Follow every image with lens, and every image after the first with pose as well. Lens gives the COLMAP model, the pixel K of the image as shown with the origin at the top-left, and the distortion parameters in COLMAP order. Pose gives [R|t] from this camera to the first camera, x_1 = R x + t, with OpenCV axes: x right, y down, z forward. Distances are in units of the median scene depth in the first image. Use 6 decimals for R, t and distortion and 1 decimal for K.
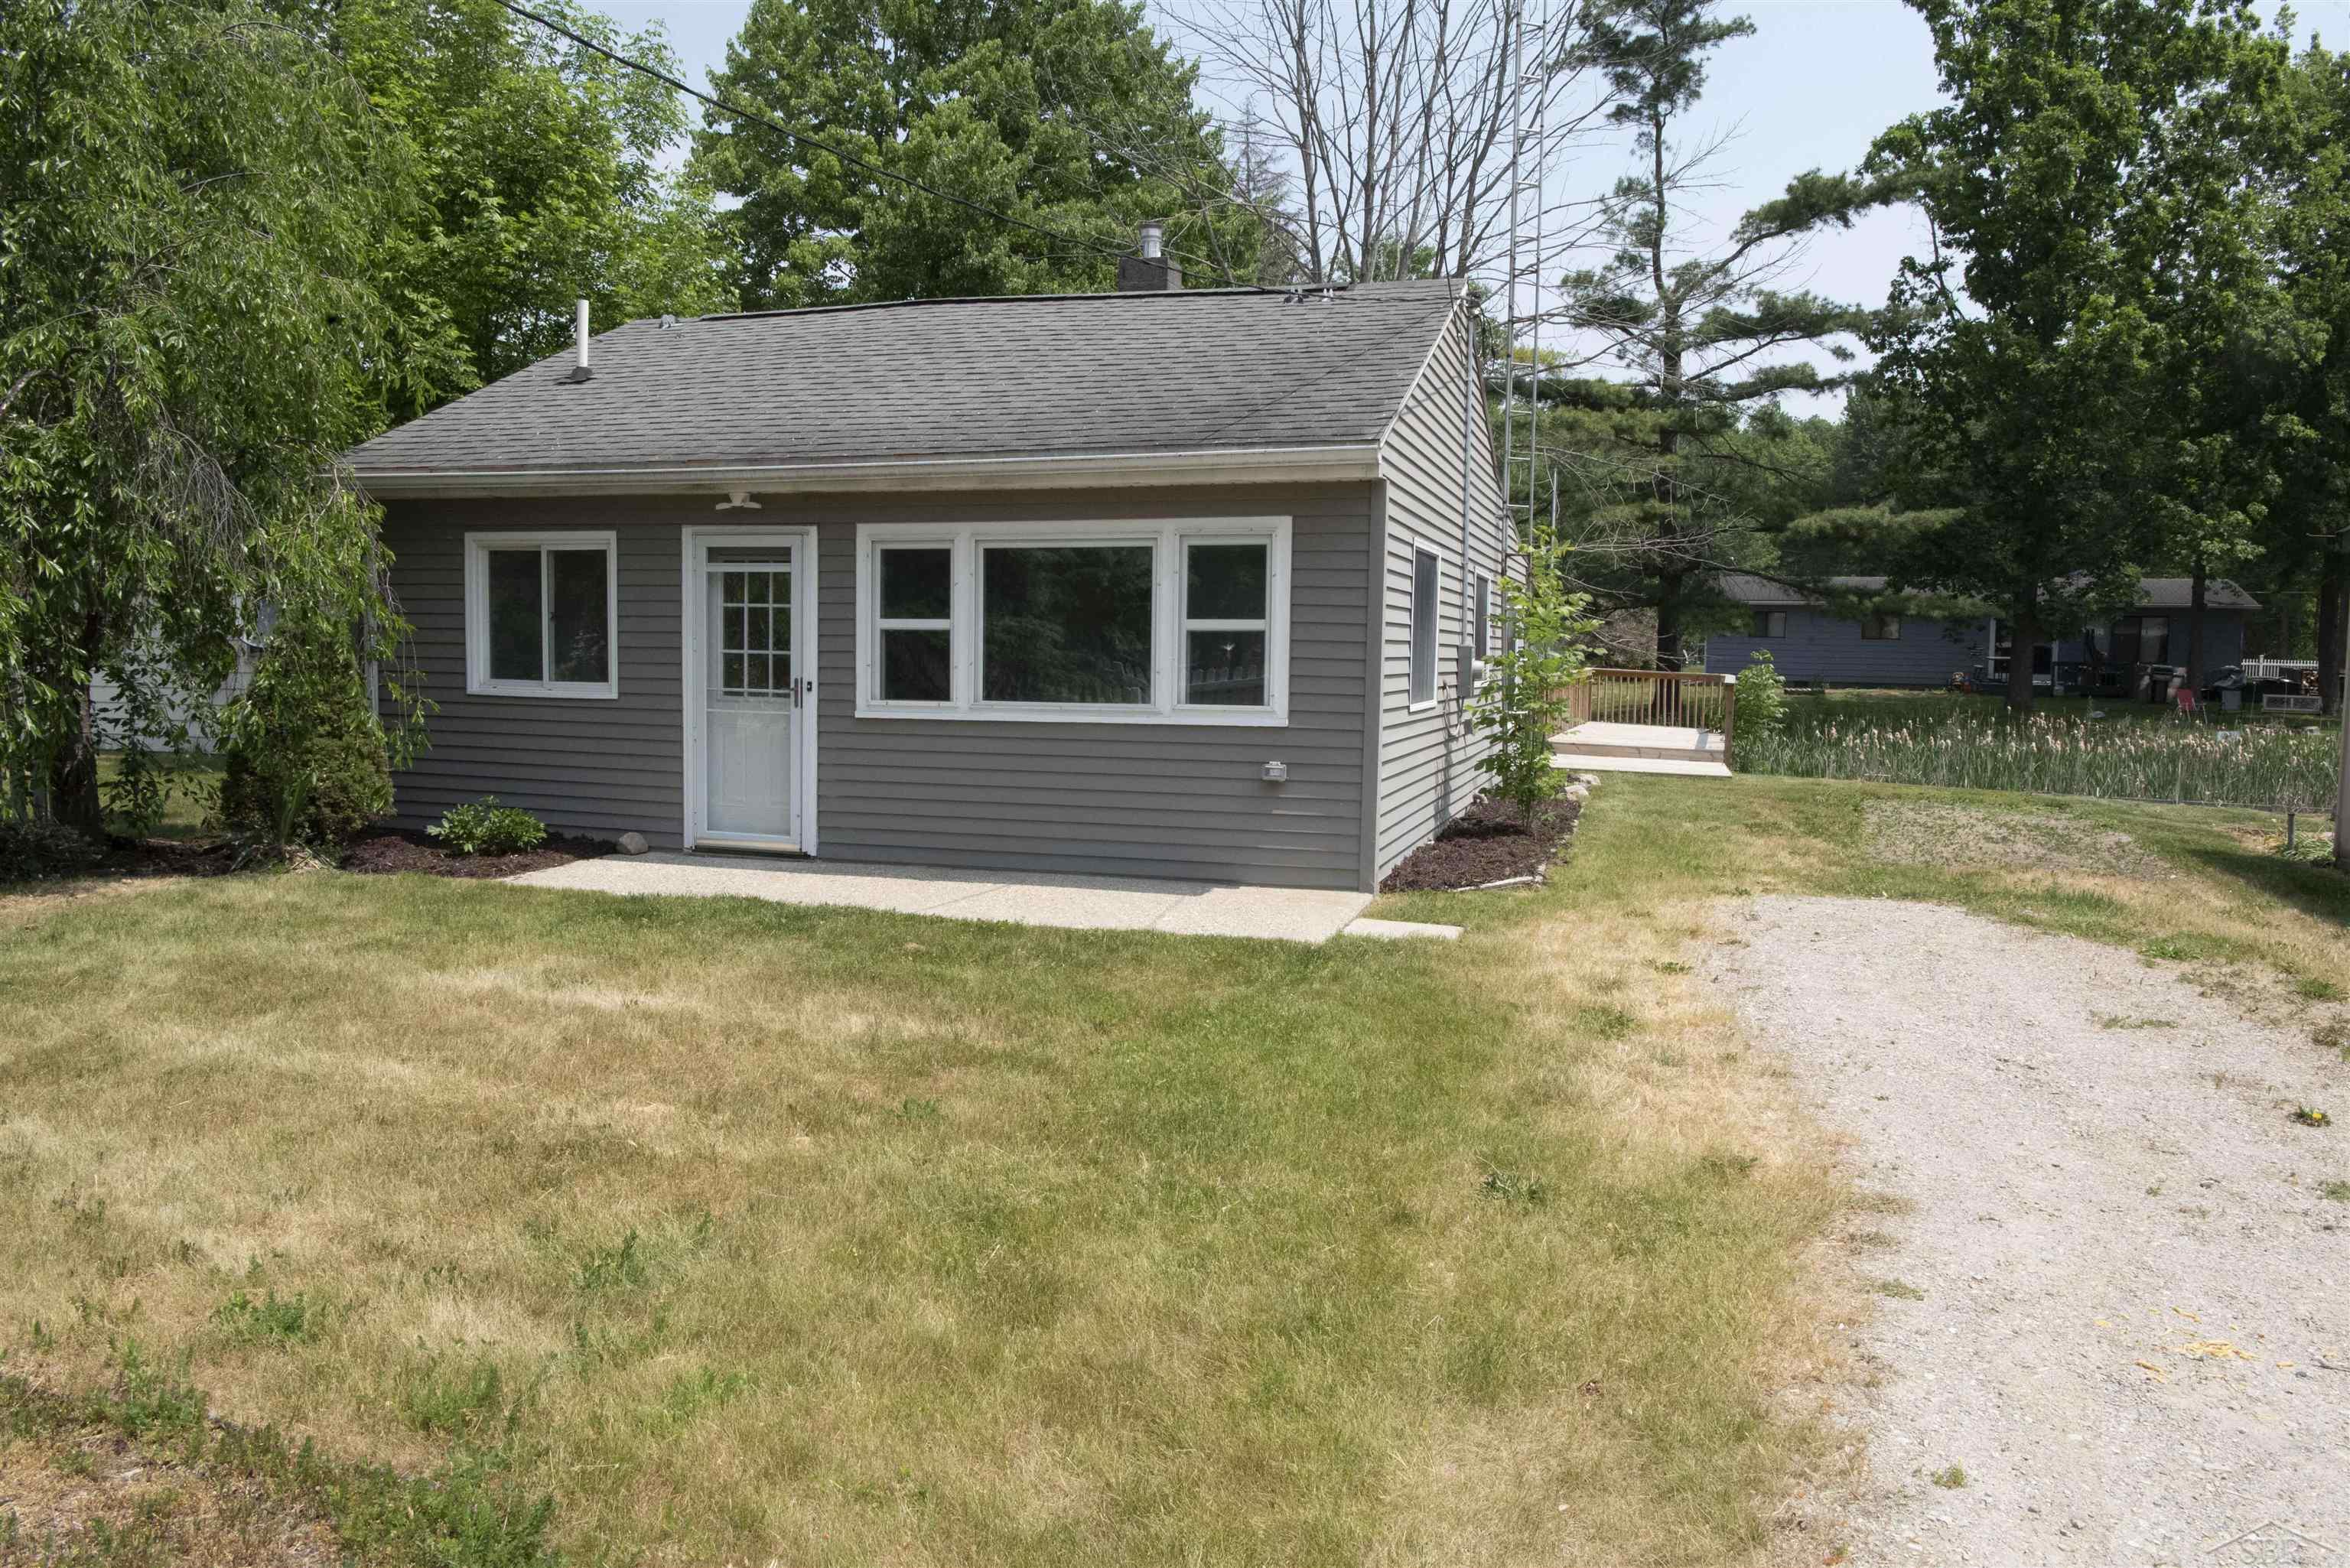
lens RADIAL K [[1581.0, 0, 1175.0], [0, 1581.0, 784.0], [0, 0, 1]] dist [-0.072771, 0.044381]
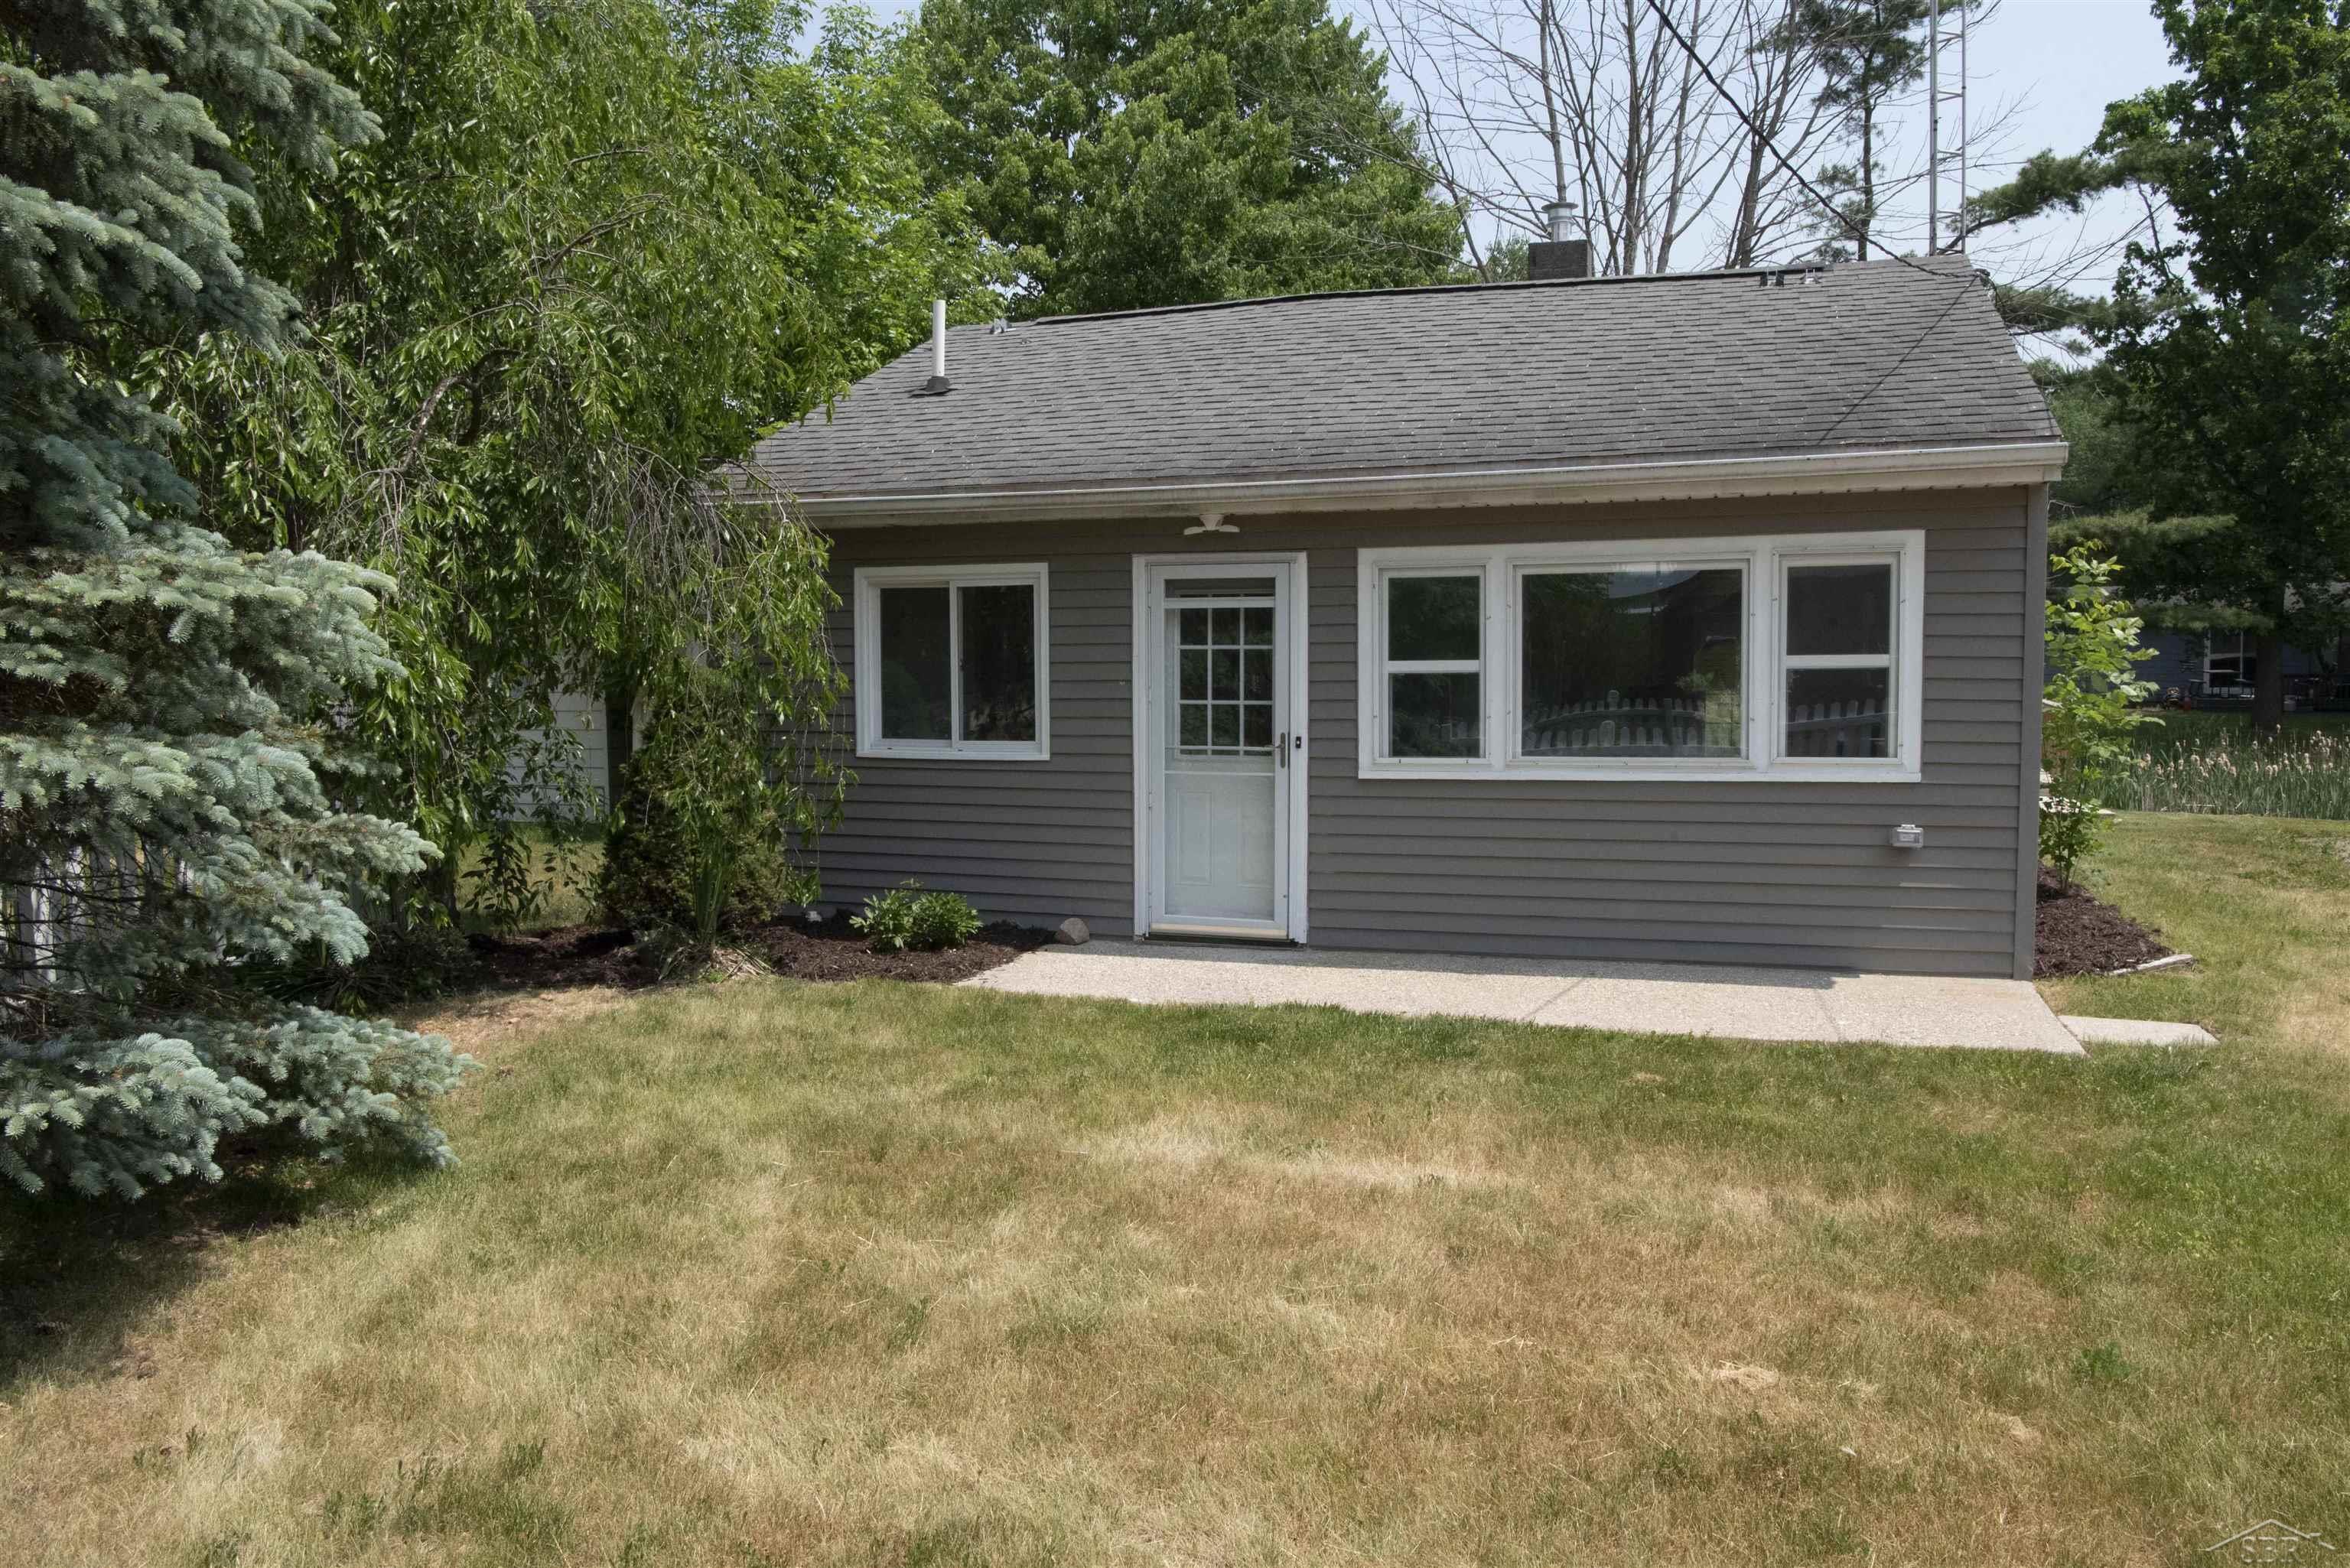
lens RADIAL K [[1632.7, 0, 1175.0], [0, 1632.7, 784.0], [0, 0, 1]] dist [-0.072472, 0.034825]
pose [[0.999176, -0.018970, -0.035879, -0.260261], [0.018217, 0.999609, -0.021202, -0.021843], [0.036267, 0.020531, 0.999131, 0.122661]]
